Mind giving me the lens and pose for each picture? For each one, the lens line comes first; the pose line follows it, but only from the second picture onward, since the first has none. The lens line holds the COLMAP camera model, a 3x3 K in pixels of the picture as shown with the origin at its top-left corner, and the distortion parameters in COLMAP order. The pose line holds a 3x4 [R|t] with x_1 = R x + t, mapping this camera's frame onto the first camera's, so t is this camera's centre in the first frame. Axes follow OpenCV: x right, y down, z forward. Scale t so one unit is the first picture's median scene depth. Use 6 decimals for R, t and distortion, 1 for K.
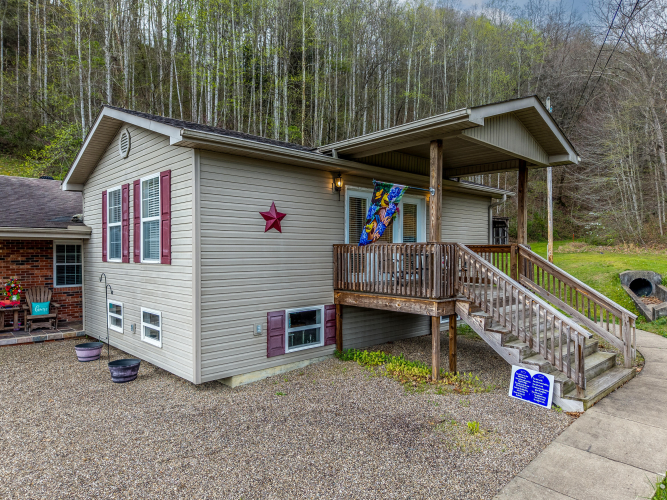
lens RADIAL K [[448.6, 0, 333.1], [0, 448.6, 251.1], [0, 0, 1]] dist [0.035753, -0.029023]
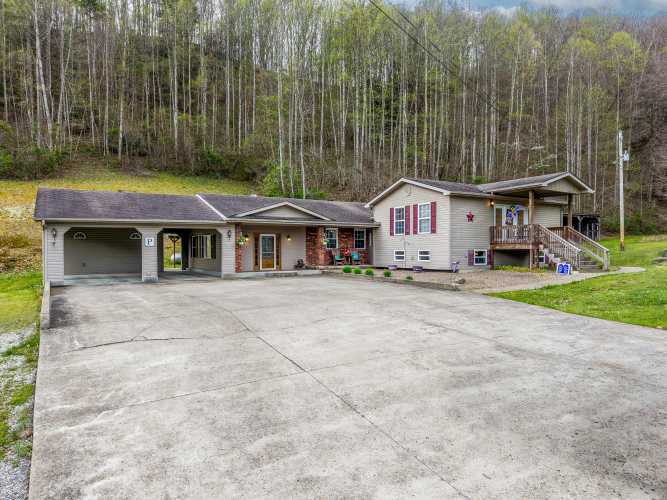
lens RADIAL K [[448.6, 0, 335.2], [0, 448.6, 251.9], [0, 0, 1]] dist [0.035753, -0.029023]
pose [[0.980519, -0.000333, -0.196426, -0.378831], [0.000684, 0.999998, 0.001719, 0.130447], [0.196425, -0.001820, 0.980517, -1.807516]]
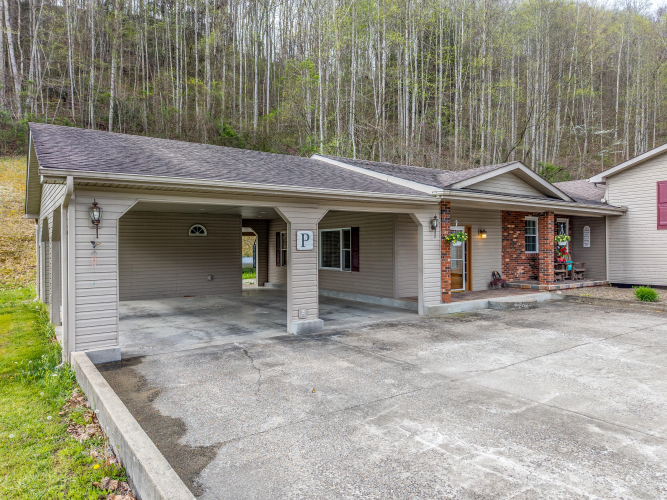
lens RADIAL K [[448.6, 0, 333.1], [0, 448.6, 250.1], [0, 0, 1]] dist [0.035753, -0.029023]
pose [[0.990919, -0.000499, -0.134457, -1.586884], [0.000766, 0.999998, 0.001929, 0.100897], [0.134456, -0.002014, 0.990918, -0.684332]]
